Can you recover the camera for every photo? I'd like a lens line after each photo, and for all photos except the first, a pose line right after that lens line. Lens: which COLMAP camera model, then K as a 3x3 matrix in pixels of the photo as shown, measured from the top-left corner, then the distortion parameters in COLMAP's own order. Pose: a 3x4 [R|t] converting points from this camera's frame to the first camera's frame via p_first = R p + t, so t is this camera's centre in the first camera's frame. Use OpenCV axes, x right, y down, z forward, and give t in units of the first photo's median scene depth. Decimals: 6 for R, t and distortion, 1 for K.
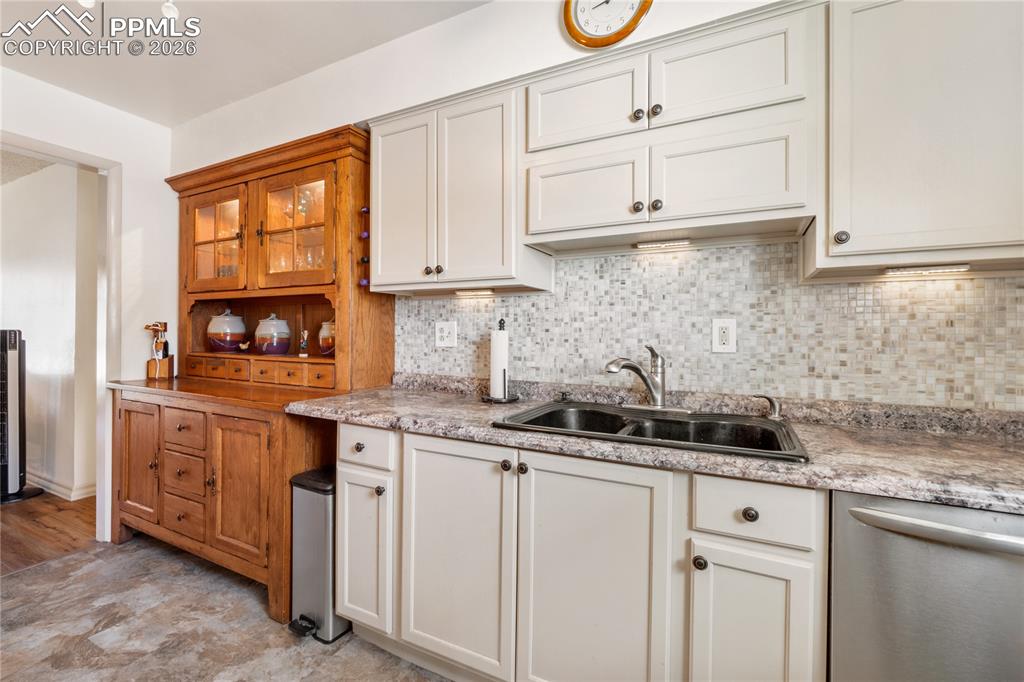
lens RADIAL K [[454.4, 0, 513.8], [0, 454.4, 338.2], [0, 0, 1]] dist [-0.007787, 0.004716]
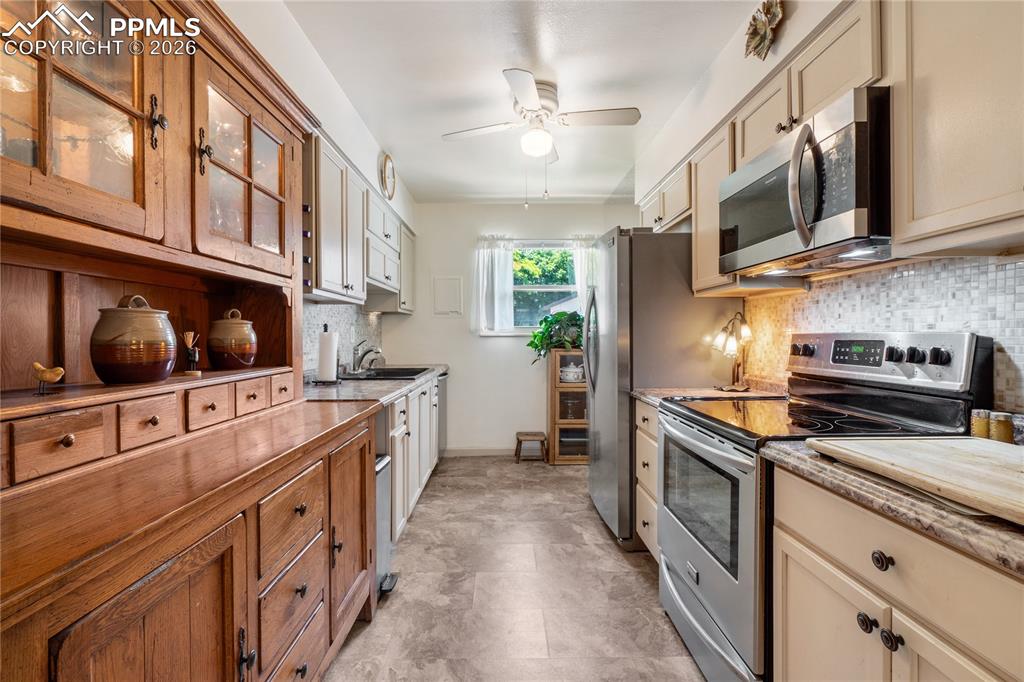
lens RADIAL K [[448.5, 0, 512.0], [0, 448.5, 341.0], [0, 0, 1]] dist [-0.001696, 0.000306]
pose [[-0.478004, -0.022296, 0.878074, -1.318186], [0.000455, 0.999671, 0.025632, -0.021843], [-0.878357, 0.012651, -0.477837, 1.021945]]
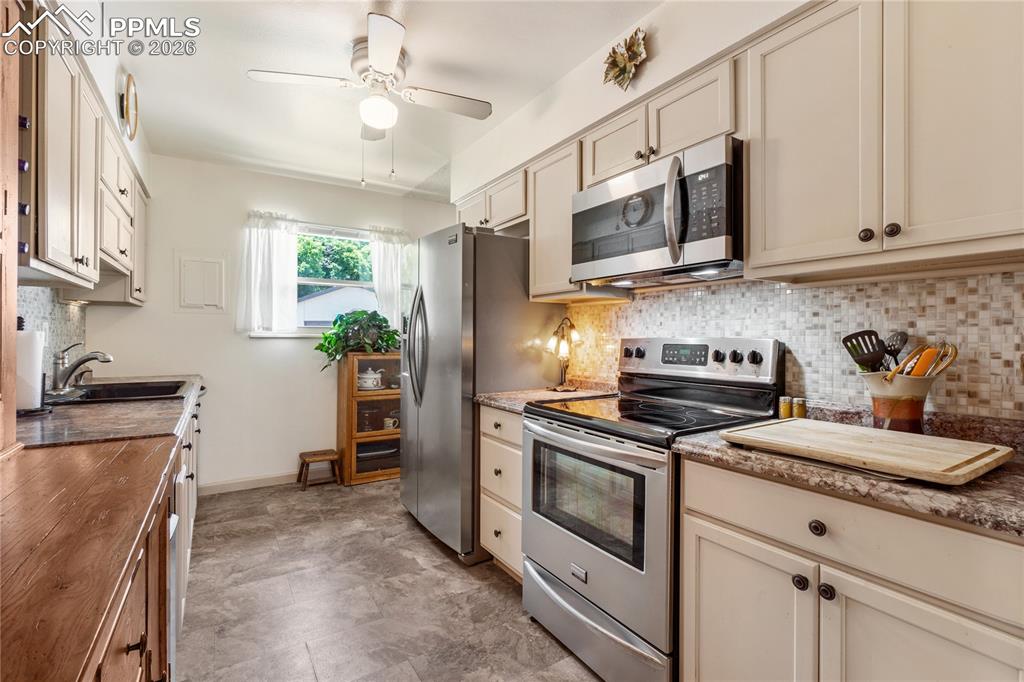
lens RADIAL K [[459.6, 0, 507.4], [0, 459.6, 340.0], [0, 0, 1]] dist [-0.000920, -0.000168]
pose [[-0.864071, -0.020075, 0.502970, -1.099480], [-0.013822, 0.999774, 0.016158, -0.022535], [-0.503181, 0.007010, -0.864153, 1.134414]]
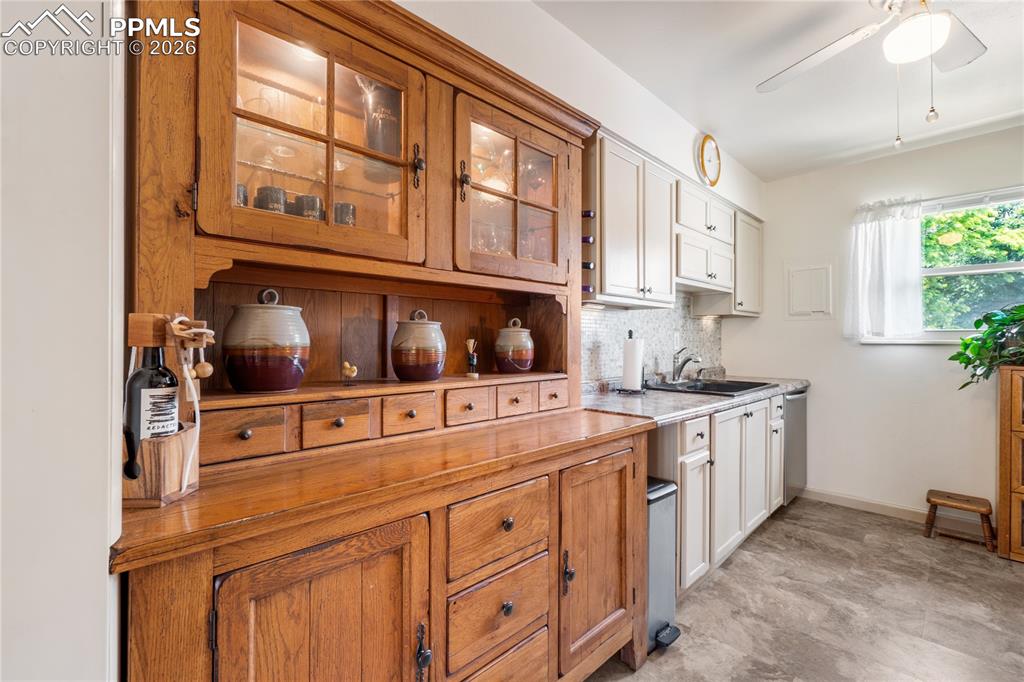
lens RADIAL K [[454.4, 0, 513.8], [0, 454.4, 338.2], [0, 0, 1]] dist [-0.007787, 0.004716]
pose [[0.301883, -0.006870, 0.953320, -1.227604], [0.004944, 0.999972, 0.005640, -0.024402], [-0.953332, 0.003010, 0.301909, 0.821137]]
